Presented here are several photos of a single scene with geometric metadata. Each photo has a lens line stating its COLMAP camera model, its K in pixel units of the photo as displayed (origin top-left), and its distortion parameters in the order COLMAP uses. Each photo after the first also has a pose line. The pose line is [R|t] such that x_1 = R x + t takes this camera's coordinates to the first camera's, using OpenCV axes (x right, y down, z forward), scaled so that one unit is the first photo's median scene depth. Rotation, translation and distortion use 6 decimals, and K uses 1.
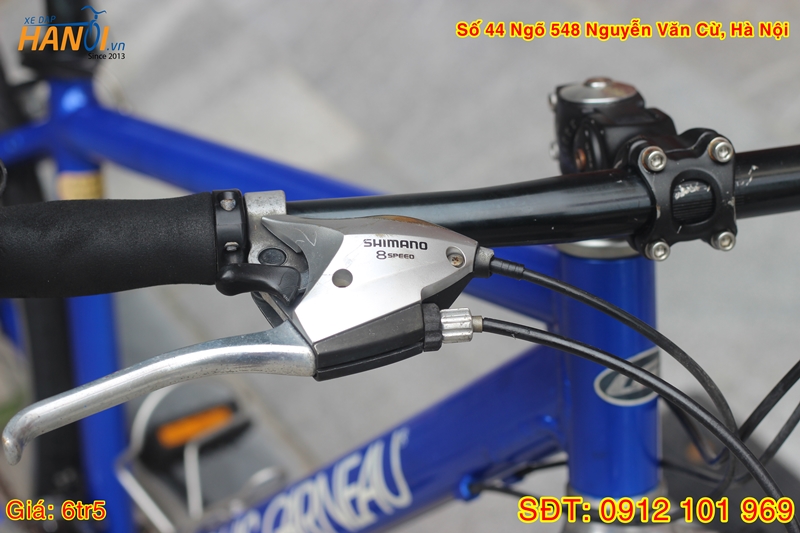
lens RADIAL K [[2039.0, 0, 400.0], [0, 2039.0, 266.5], [0, 0, 1]] dist [-0.061345, -1.224352]
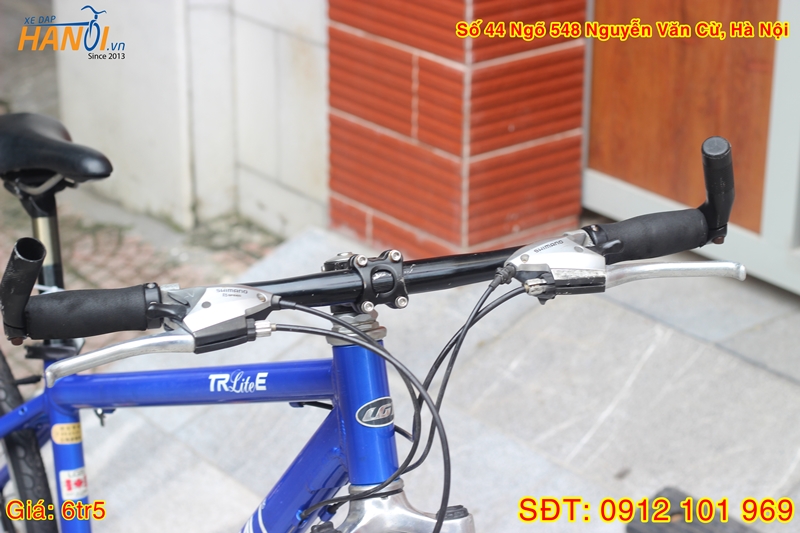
lens RADIAL K [[2039.0, 0, 400.0], [0, 2039.0, 266.5], [0, 0, 1]] dist [-0.061345, -1.224352]
pose [[0.997331, -0.063686, 0.035693, 0.094017], [0.071577, 0.949240, -0.306301, 0.598600], [-0.014374, 0.308038, 0.951265, -0.963331]]
